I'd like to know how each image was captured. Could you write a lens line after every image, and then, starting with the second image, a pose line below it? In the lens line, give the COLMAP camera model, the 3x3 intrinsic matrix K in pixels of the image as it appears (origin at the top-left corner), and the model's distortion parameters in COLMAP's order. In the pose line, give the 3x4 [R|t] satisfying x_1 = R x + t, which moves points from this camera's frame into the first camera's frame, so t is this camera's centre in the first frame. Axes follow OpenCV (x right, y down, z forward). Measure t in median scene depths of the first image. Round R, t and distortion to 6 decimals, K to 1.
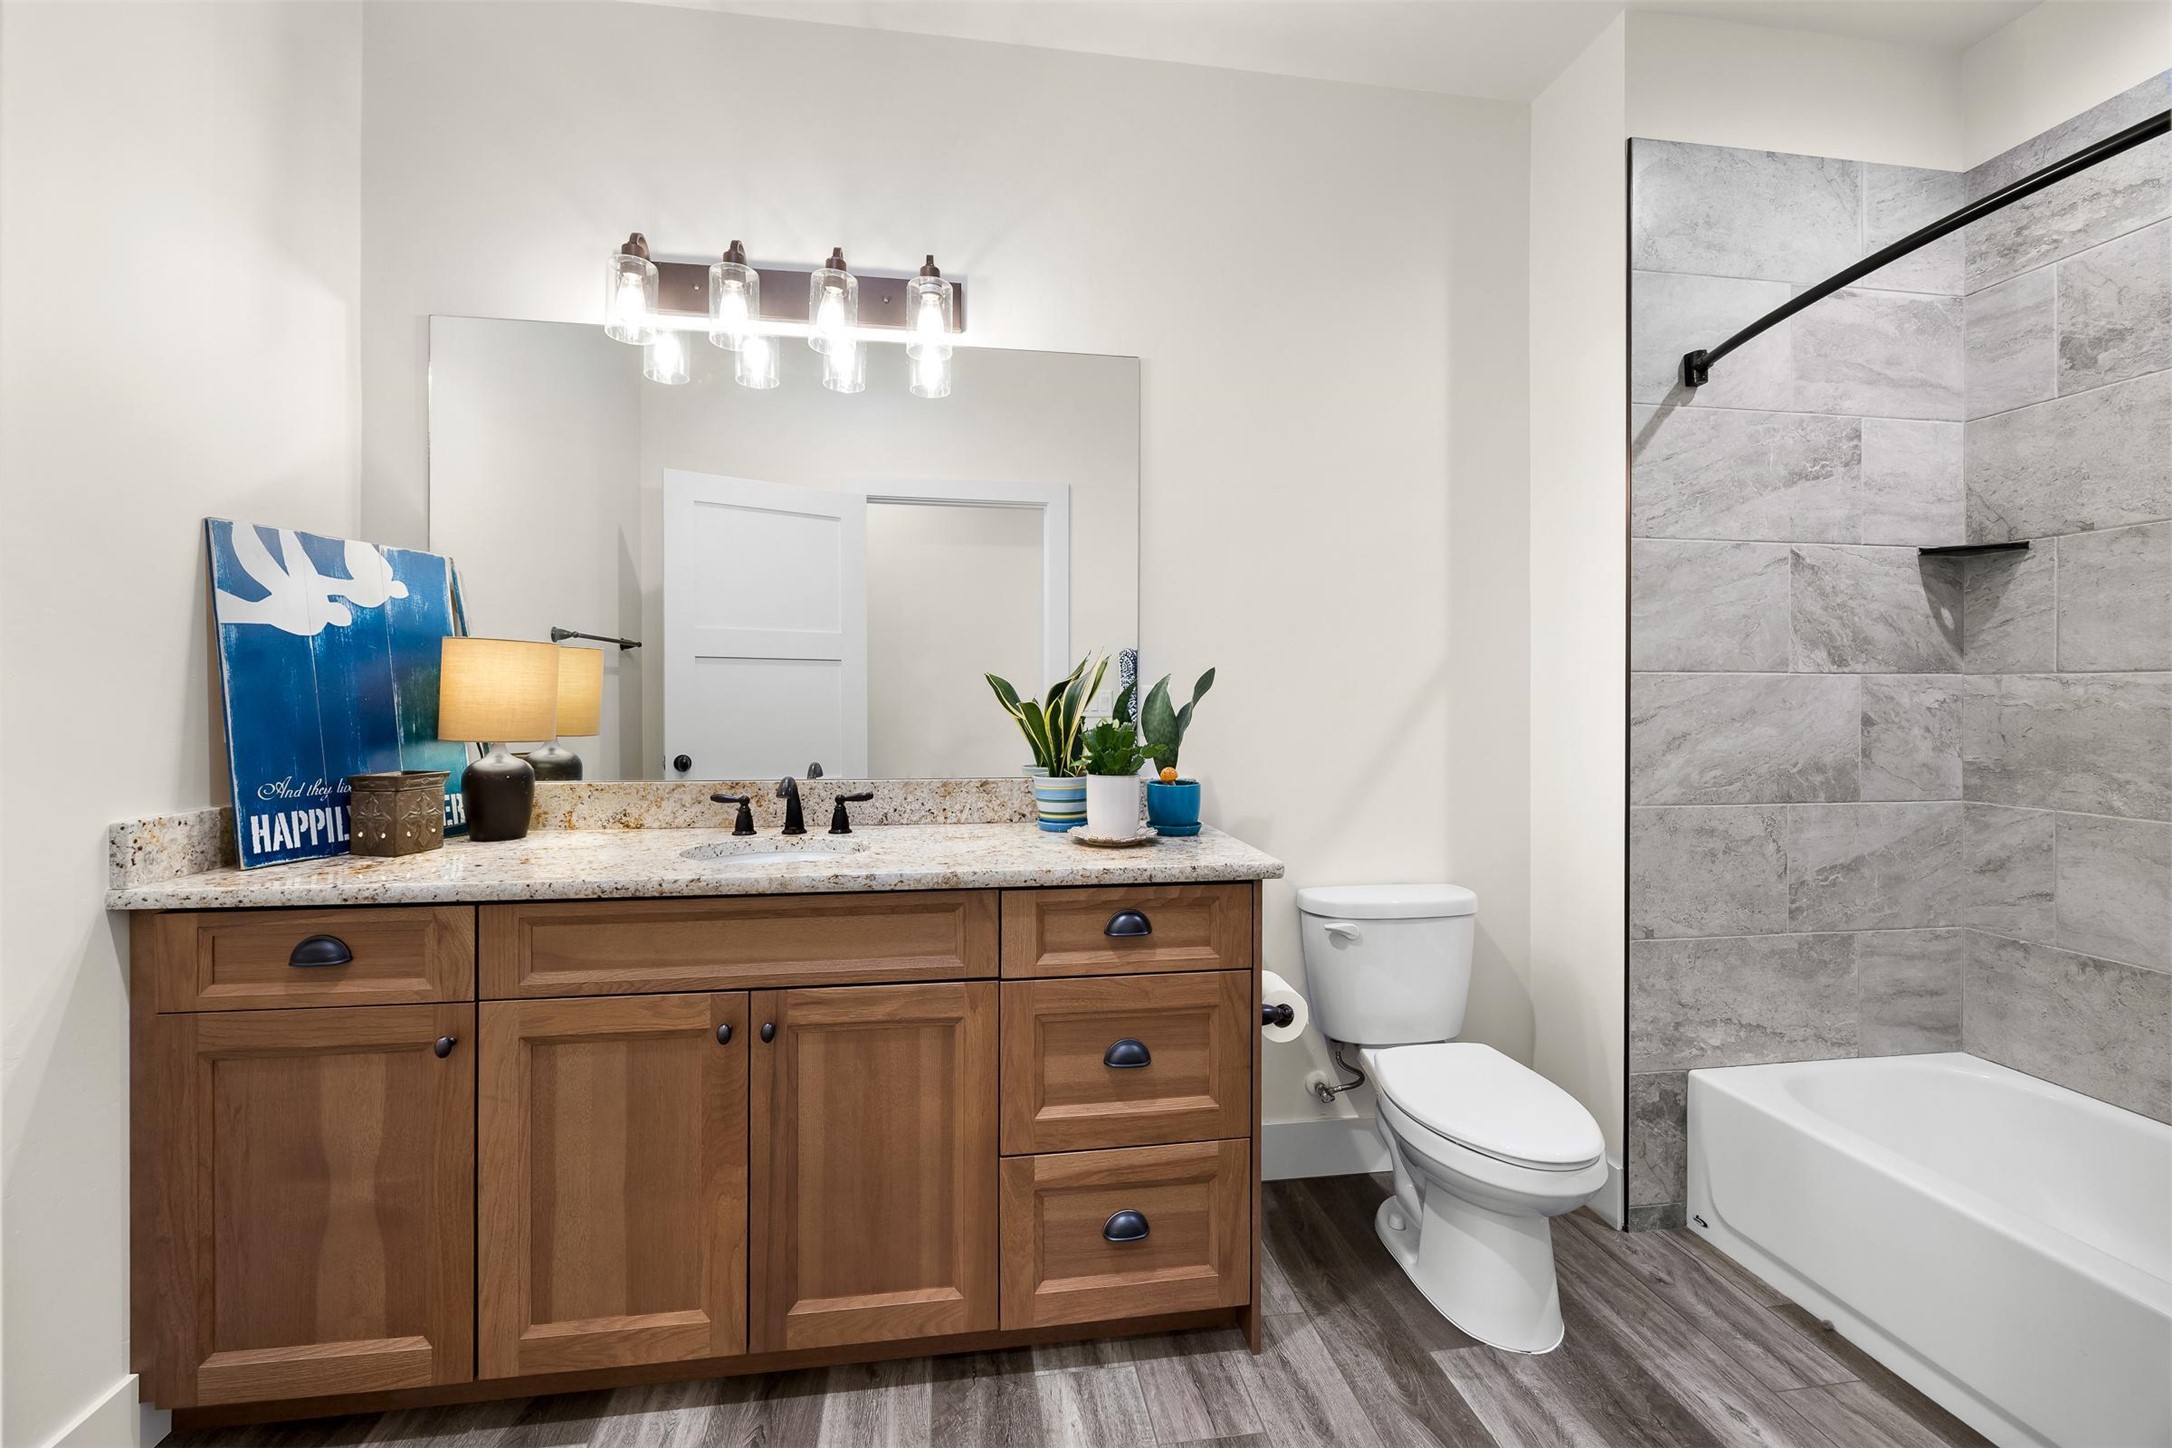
lens RADIAL K [[944.5, 0, 1086.2], [0, 944.5, 694.1], [0, 0, 1]] dist [-0.001273, -0.000182]
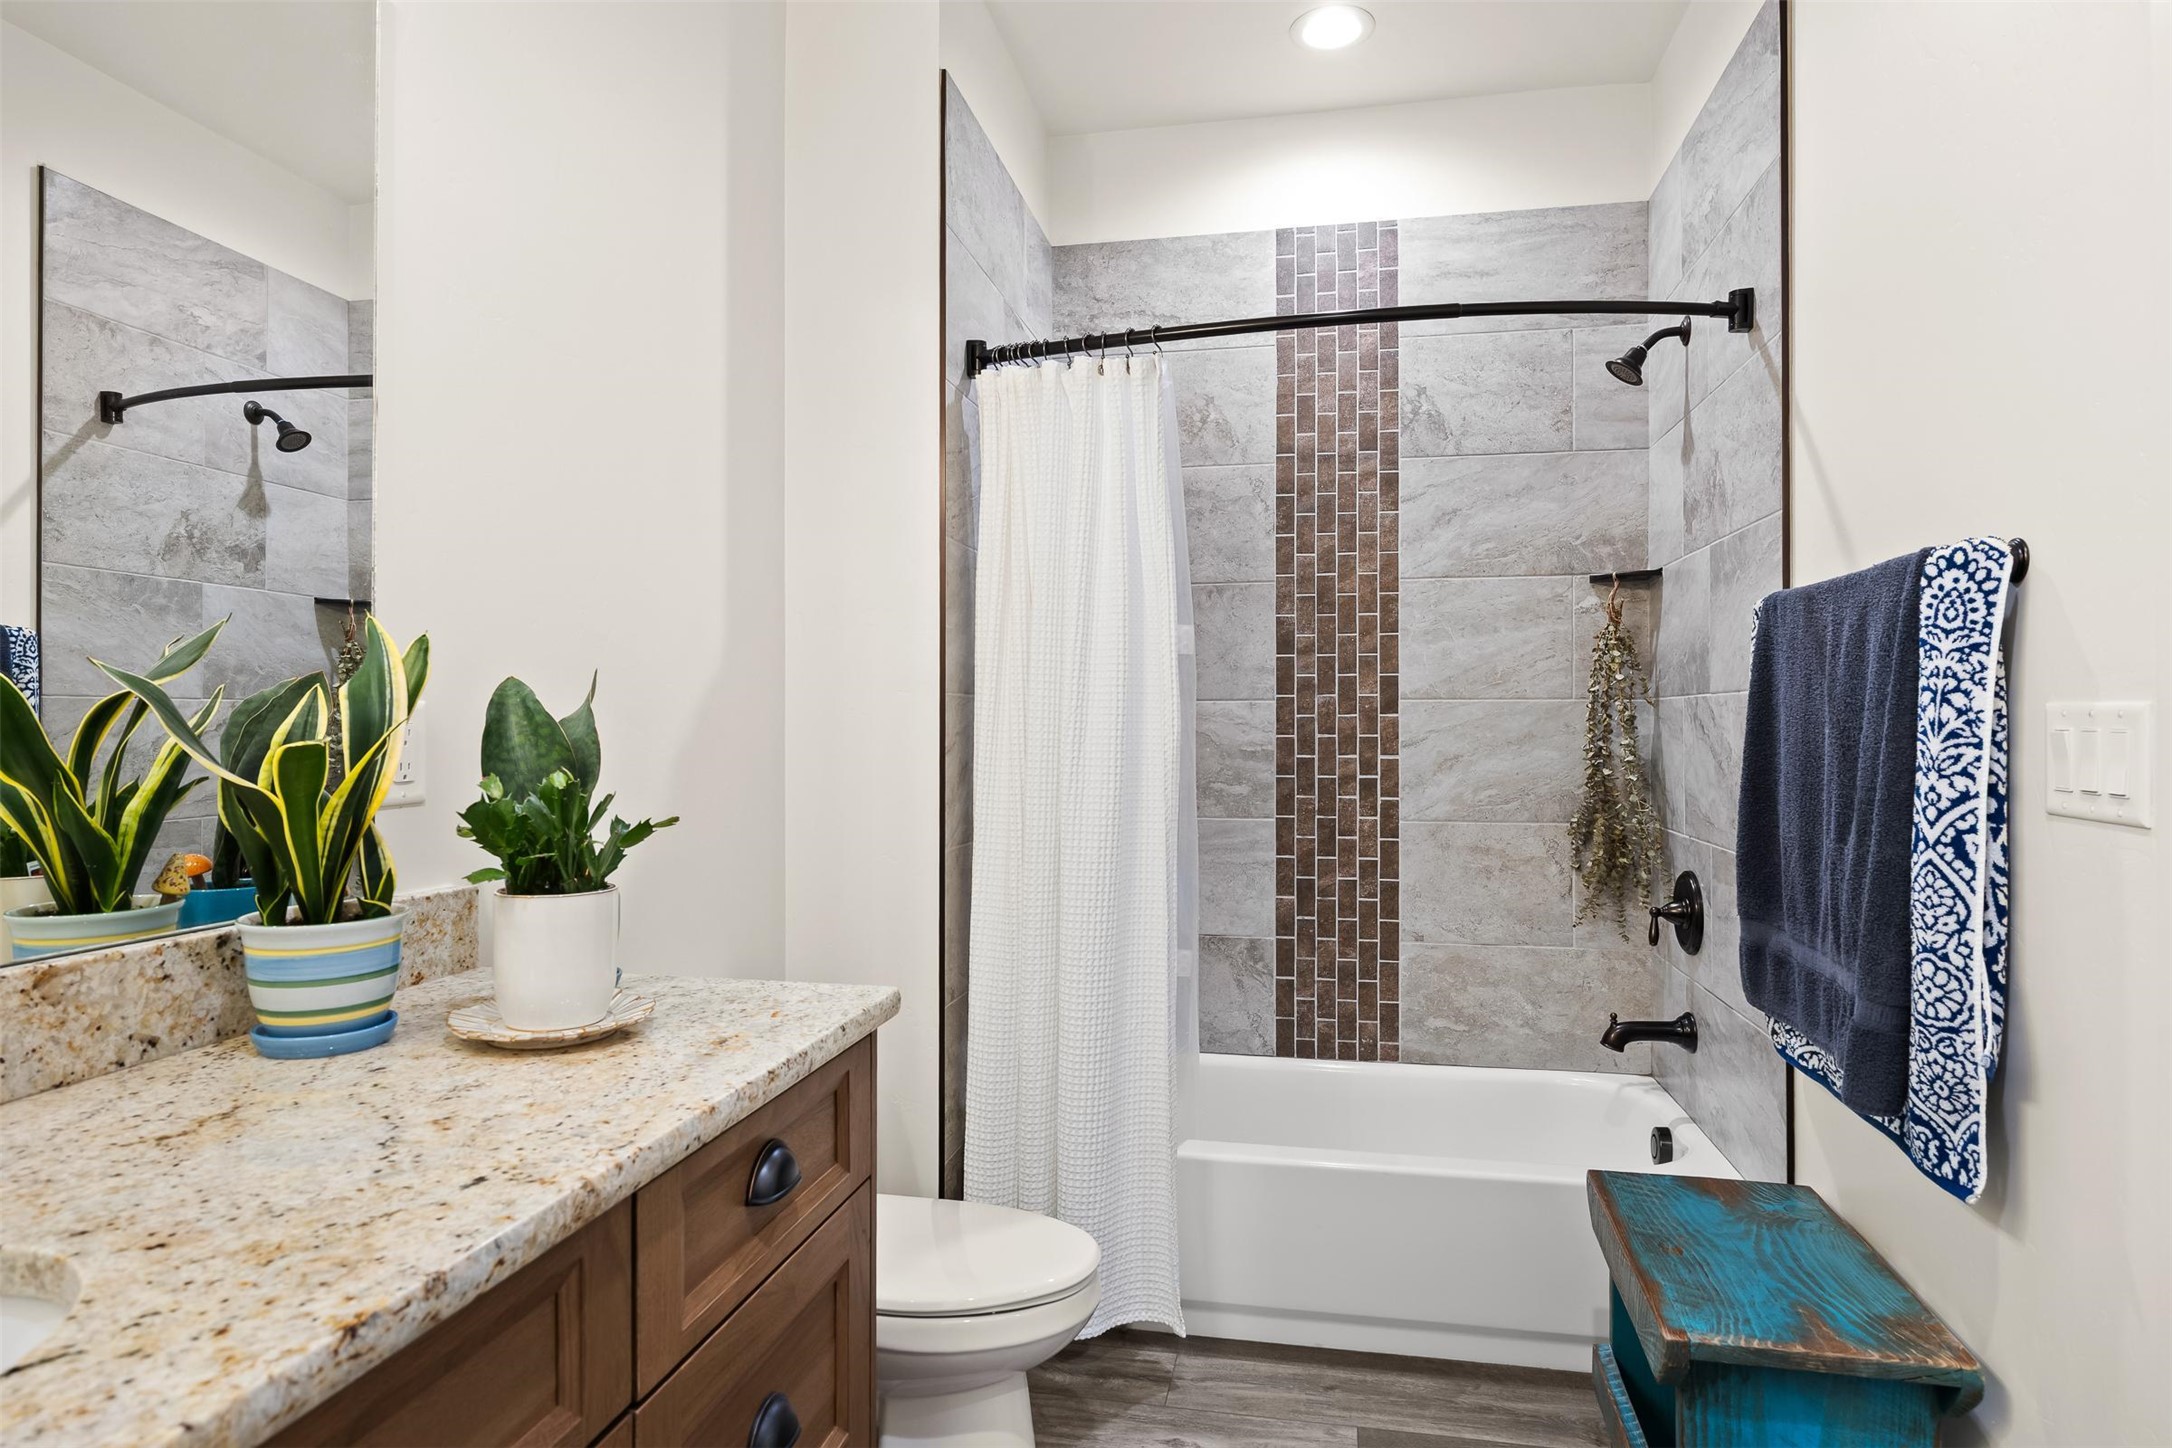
lens RADIAL K [[1222.8, 0, 1086.0], [0, 1222.8, 724.0], [0, 0, 1]] dist [0.000937, 0.000058]
pose [[0.348671, -0.006722, 0.937221, -0.547016], [0.004095, 0.999976, 0.005649, -0.002810], [-0.937236, 0.001869, 0.348690, 0.639220]]
